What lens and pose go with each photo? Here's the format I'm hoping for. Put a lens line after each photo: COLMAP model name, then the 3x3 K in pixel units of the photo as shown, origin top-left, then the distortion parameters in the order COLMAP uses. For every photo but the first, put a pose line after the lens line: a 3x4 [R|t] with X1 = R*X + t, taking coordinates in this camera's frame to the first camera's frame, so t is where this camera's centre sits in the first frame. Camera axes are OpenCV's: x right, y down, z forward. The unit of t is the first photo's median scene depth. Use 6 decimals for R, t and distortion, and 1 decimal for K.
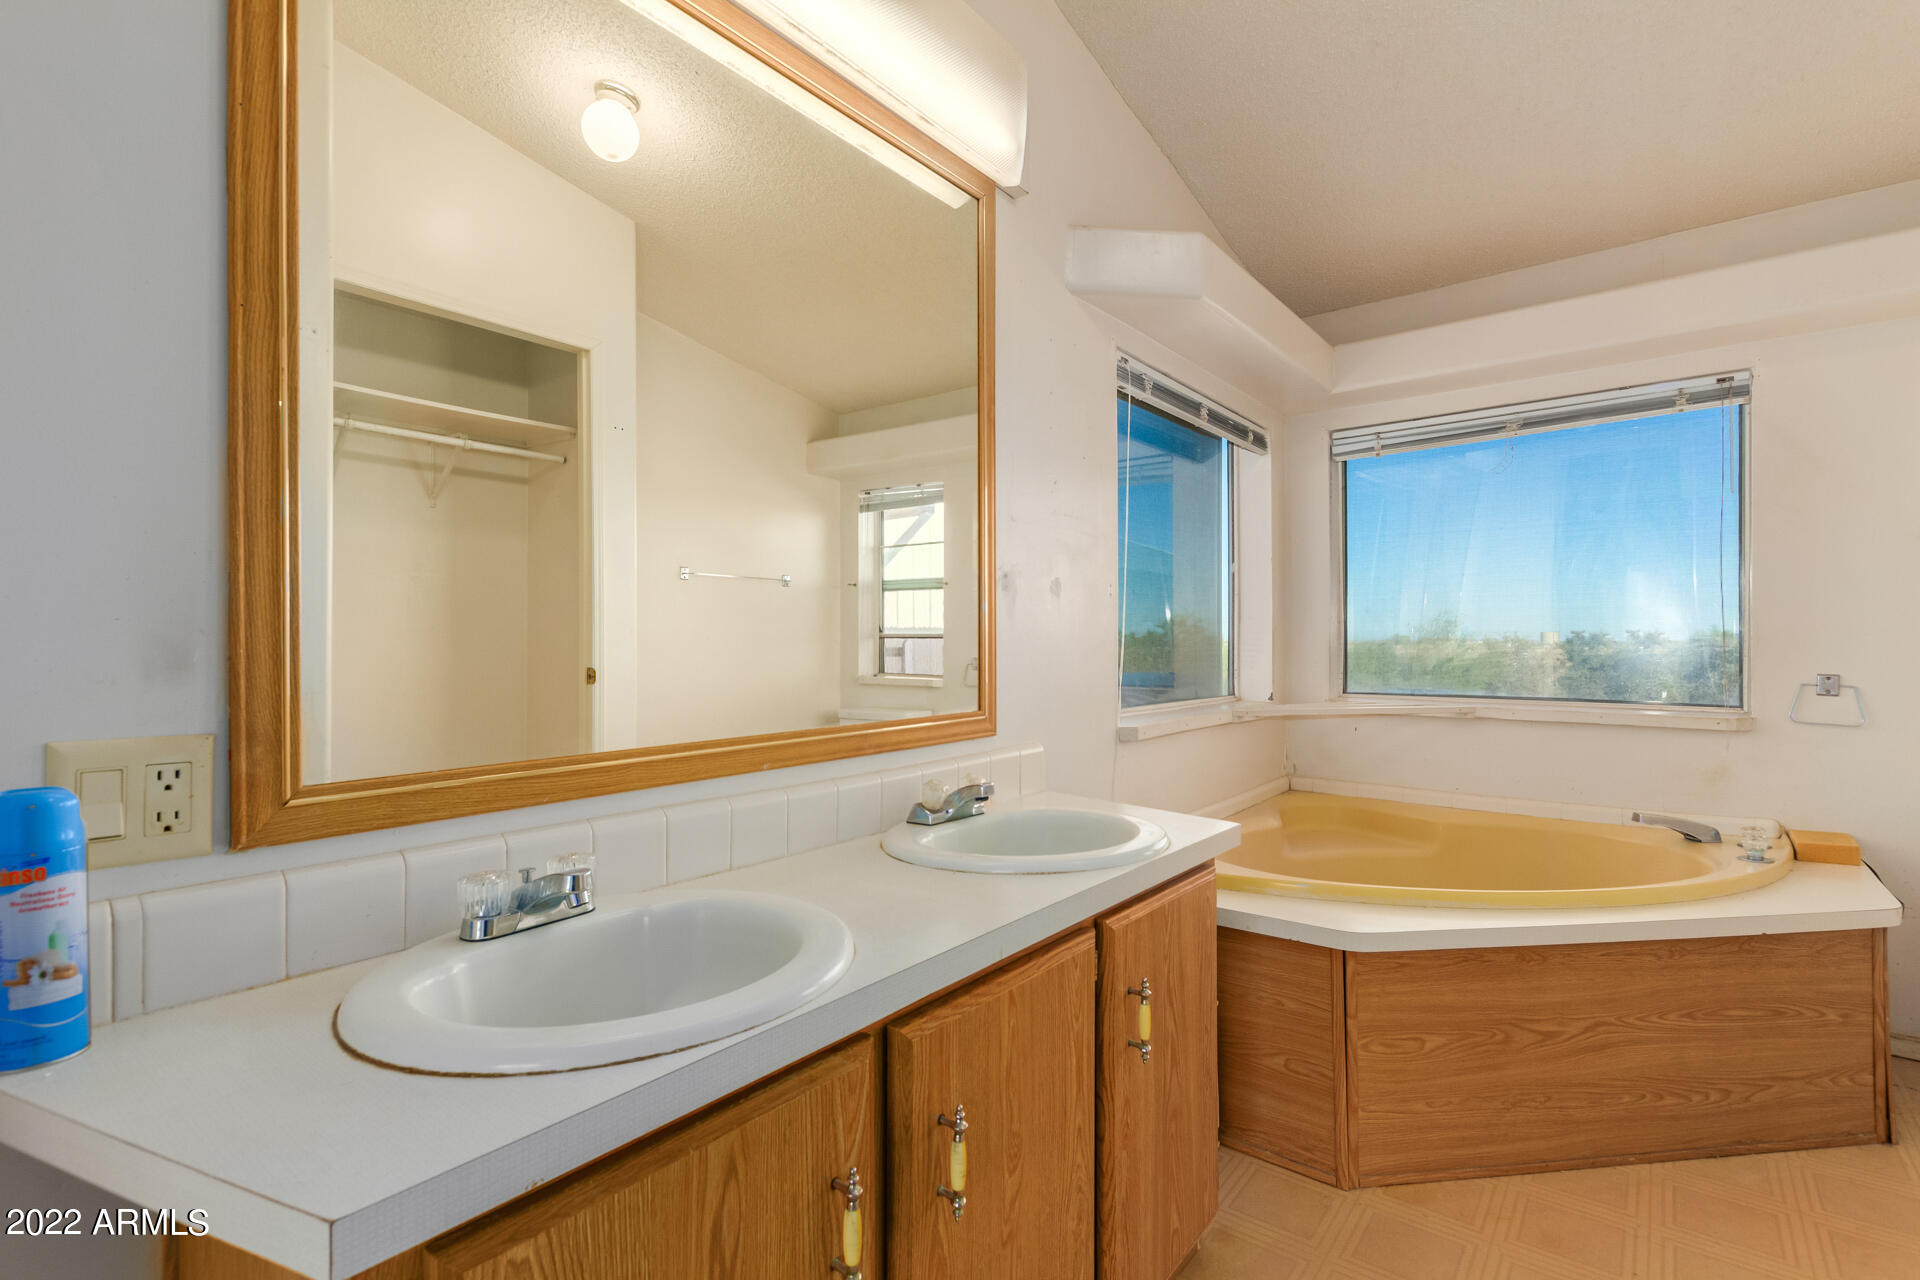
lens RADIAL K [[899.2, 0, 951.2], [0, 899.2, 642.3], [0, 0, 1]] dist [0.011408, -0.008331]
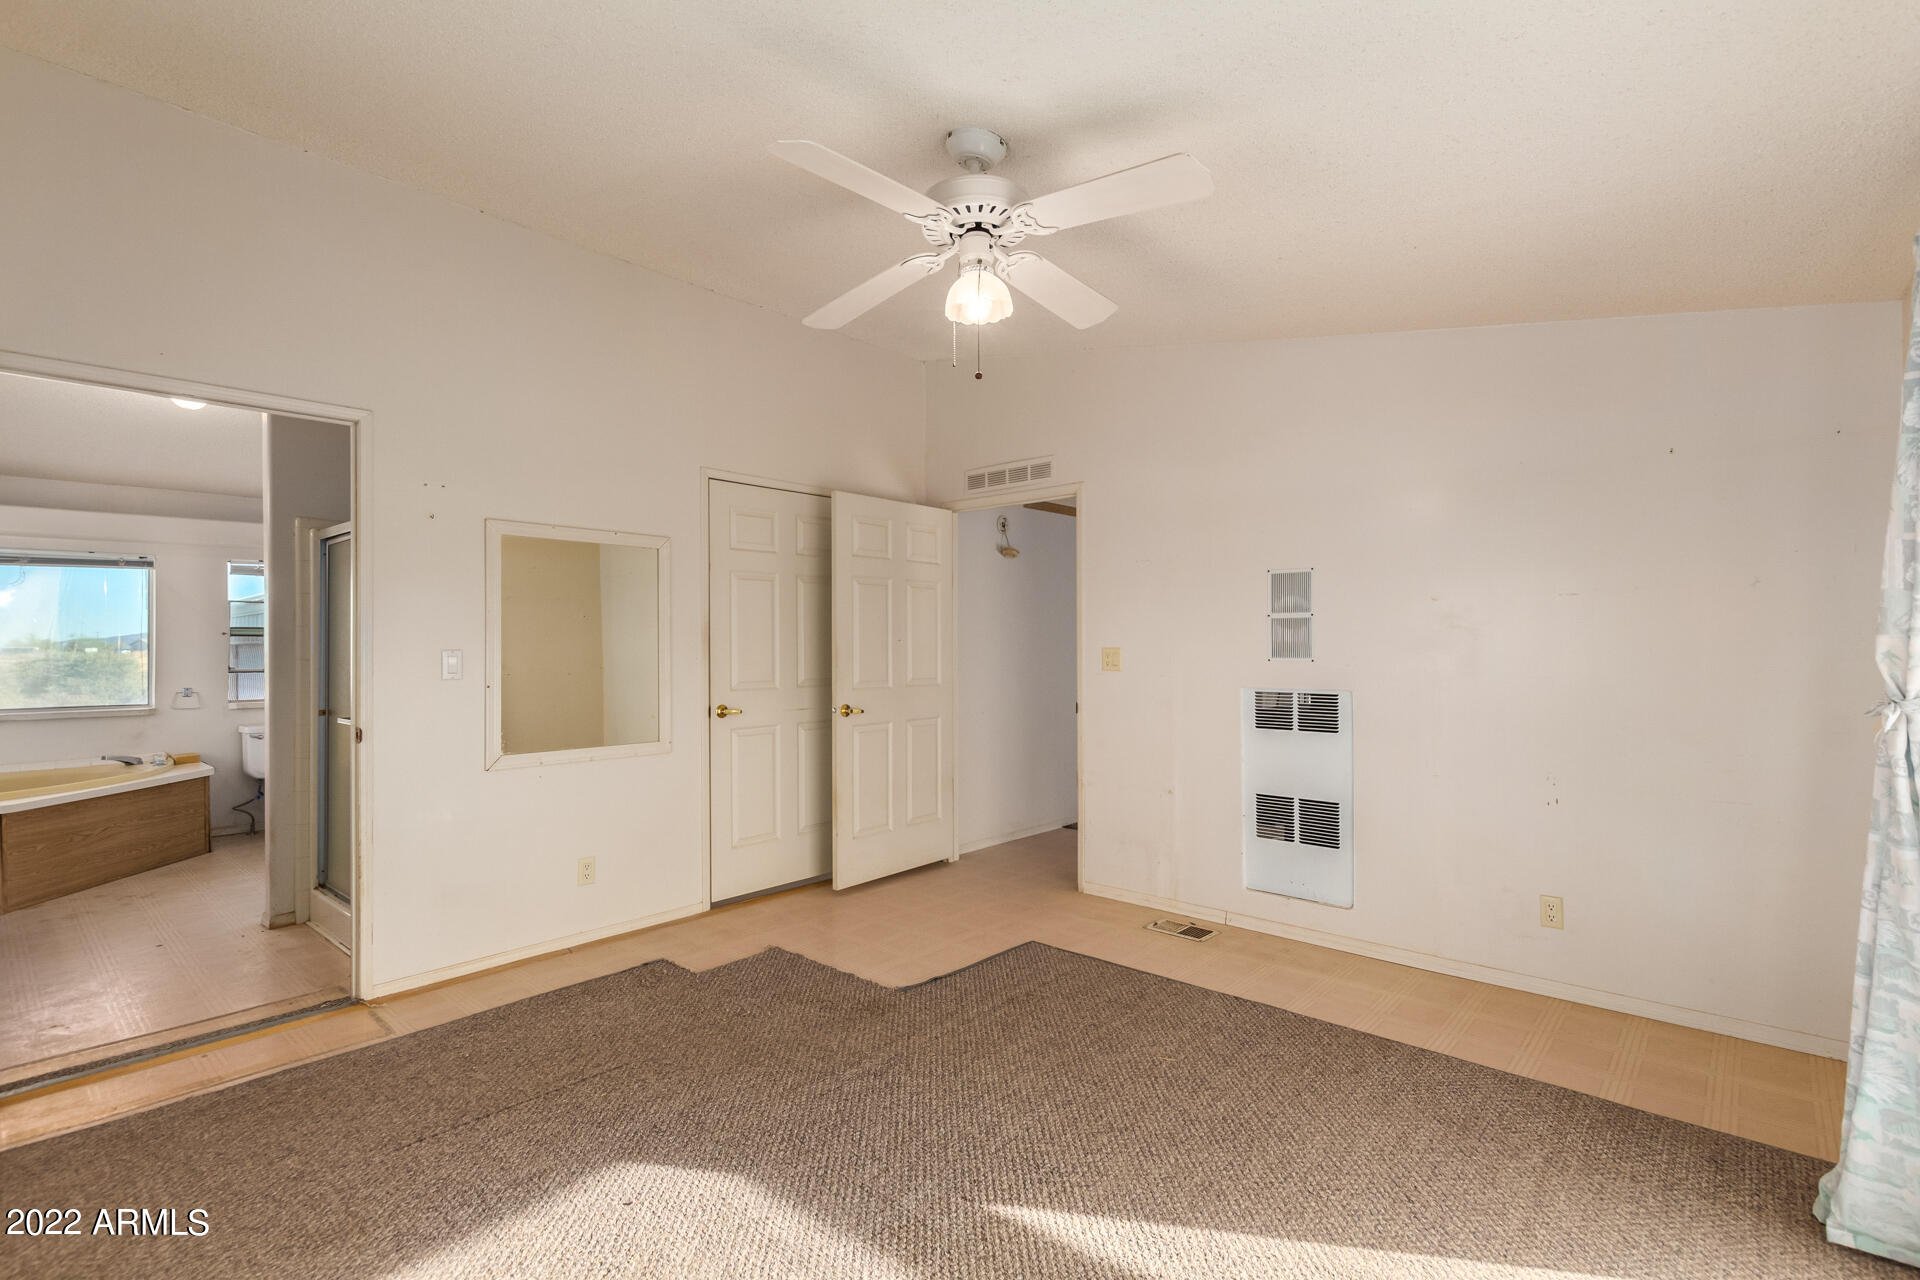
lens RADIAL K [[884.9, 0, 967.8], [0, 884.9, 640.5], [0, 0, 1]] dist [0.001950, 0.000283]
pose [[0.057515, 0.005463, 0.998330, -1.269431], [0.002544, 0.999981, -0.005619, -0.072184], [-0.998341, 0.002863, 0.057500, -1.216637]]
